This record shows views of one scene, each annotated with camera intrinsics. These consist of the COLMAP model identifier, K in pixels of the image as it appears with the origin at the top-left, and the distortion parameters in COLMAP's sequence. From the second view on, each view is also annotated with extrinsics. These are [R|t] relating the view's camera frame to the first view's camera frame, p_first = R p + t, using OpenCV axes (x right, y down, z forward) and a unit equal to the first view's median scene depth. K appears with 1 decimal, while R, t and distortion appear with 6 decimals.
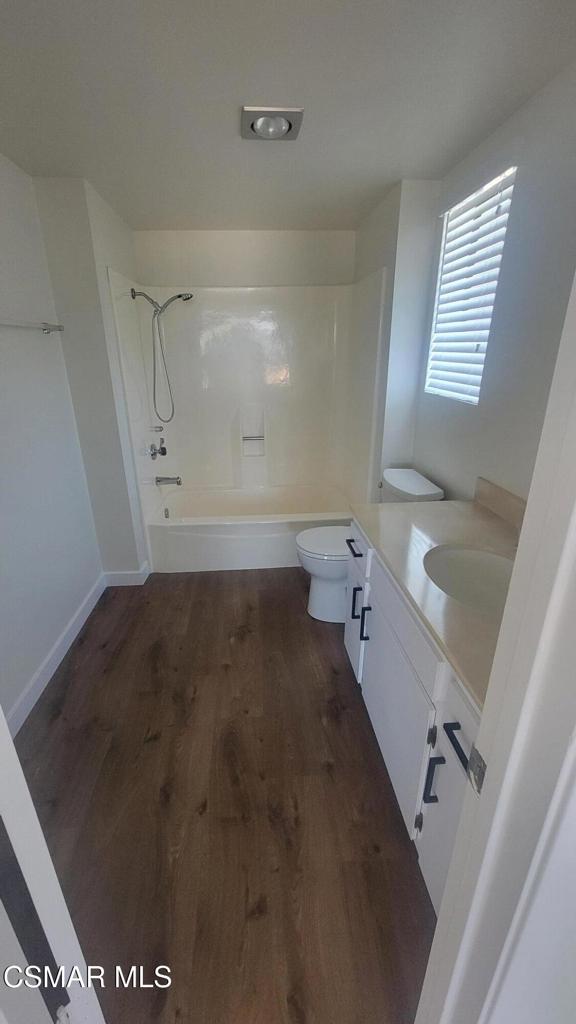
lens RADIAL K [[411.6, 0, 290.3], [0, 411.6, 498.1], [0, 0, 1]] dist [0.000152, -0.000131]
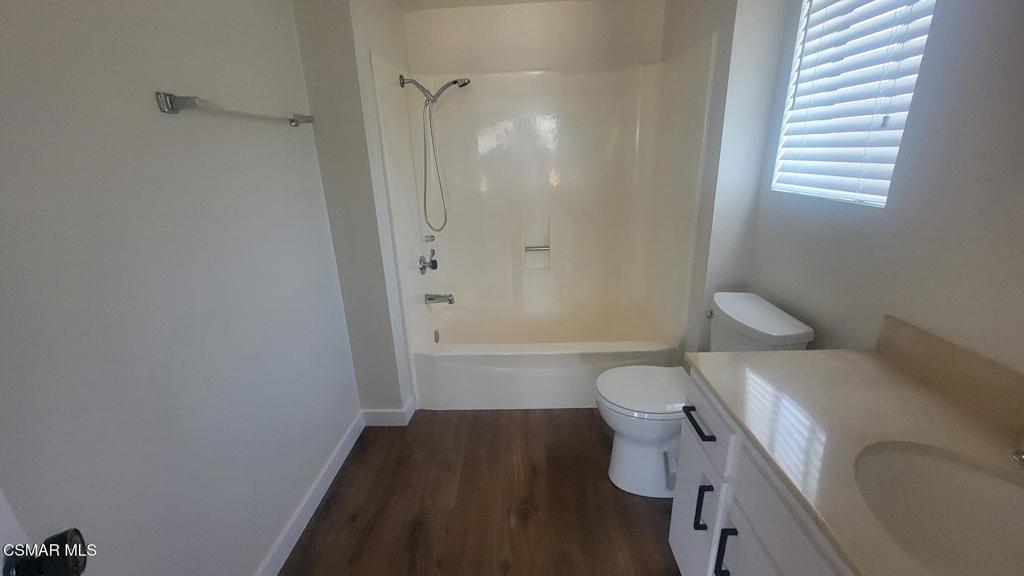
lens RADIAL K [[411.6, 0, 509.6], [0, 411.6, 301.2], [0, 0, 1]] dist [0.000152, -0.000131]
pose [[0.991349, 0.016889, -0.130163, -0.044088], [-0.016631, 0.999857, 0.003064, -0.049644], [0.130196, -0.000873, 0.991488, 0.193257]]
